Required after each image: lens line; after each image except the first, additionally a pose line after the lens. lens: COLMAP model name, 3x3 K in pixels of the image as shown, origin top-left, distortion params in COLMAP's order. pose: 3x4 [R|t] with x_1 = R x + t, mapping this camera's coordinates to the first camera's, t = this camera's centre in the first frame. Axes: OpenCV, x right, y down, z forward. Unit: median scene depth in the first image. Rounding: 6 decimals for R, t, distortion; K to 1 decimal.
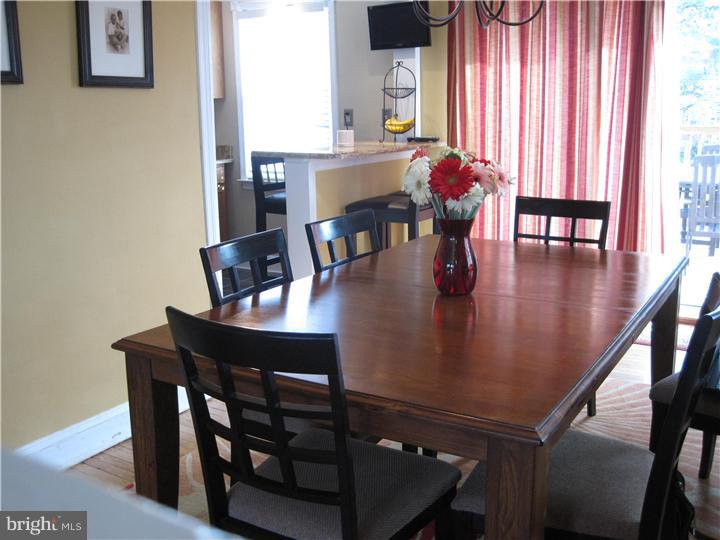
lens RADIAL K [[765.7, 0, 360.0], [0, 765.7, 270.0], [0, 0, 1]] dist [-0.174397, 0.144038]
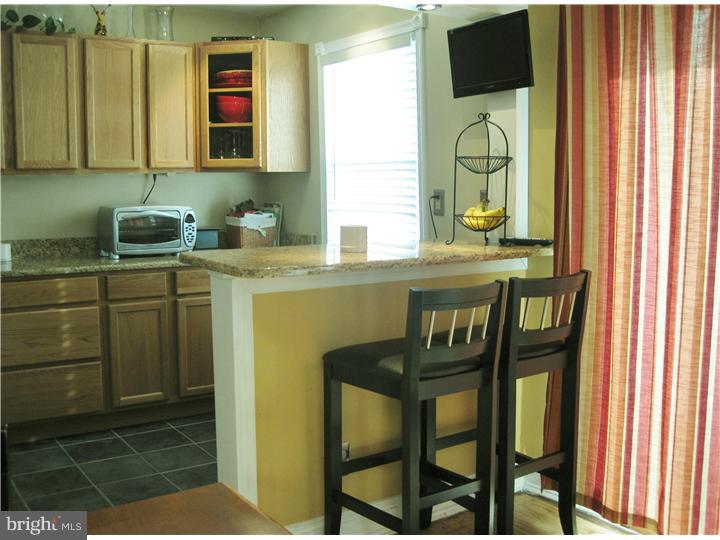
lens RADIAL K [[765.7, 0, 360.0], [0, 765.7, 270.0], [0, 0, 1]] dist [-0.174397, 0.144038]
pose [[0.909352, 0.056596, -0.412160, 0.225253], [-0.098508, 0.991822, -0.081147, -0.094247], [0.404197, 0.114392, 0.907491, 0.433751]]
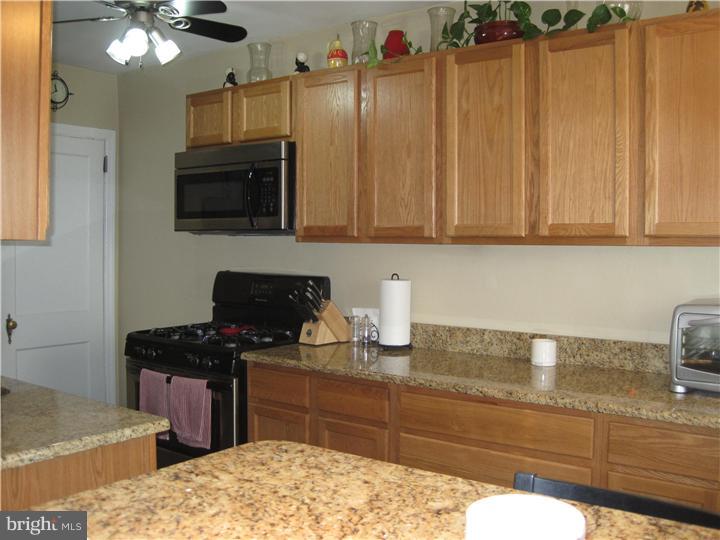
lens RADIAL K [[749.5, 0, 360.0], [0, 749.5, 270.0], [0, 0, 1]] dist [-0.160609, 0.131293]
pose [[-0.090081, 0.052325, -0.994559, 0.108909], [-0.221136, 0.972640, 0.071201, -0.217275], [0.971074, 0.226346, -0.076046, 0.919461]]
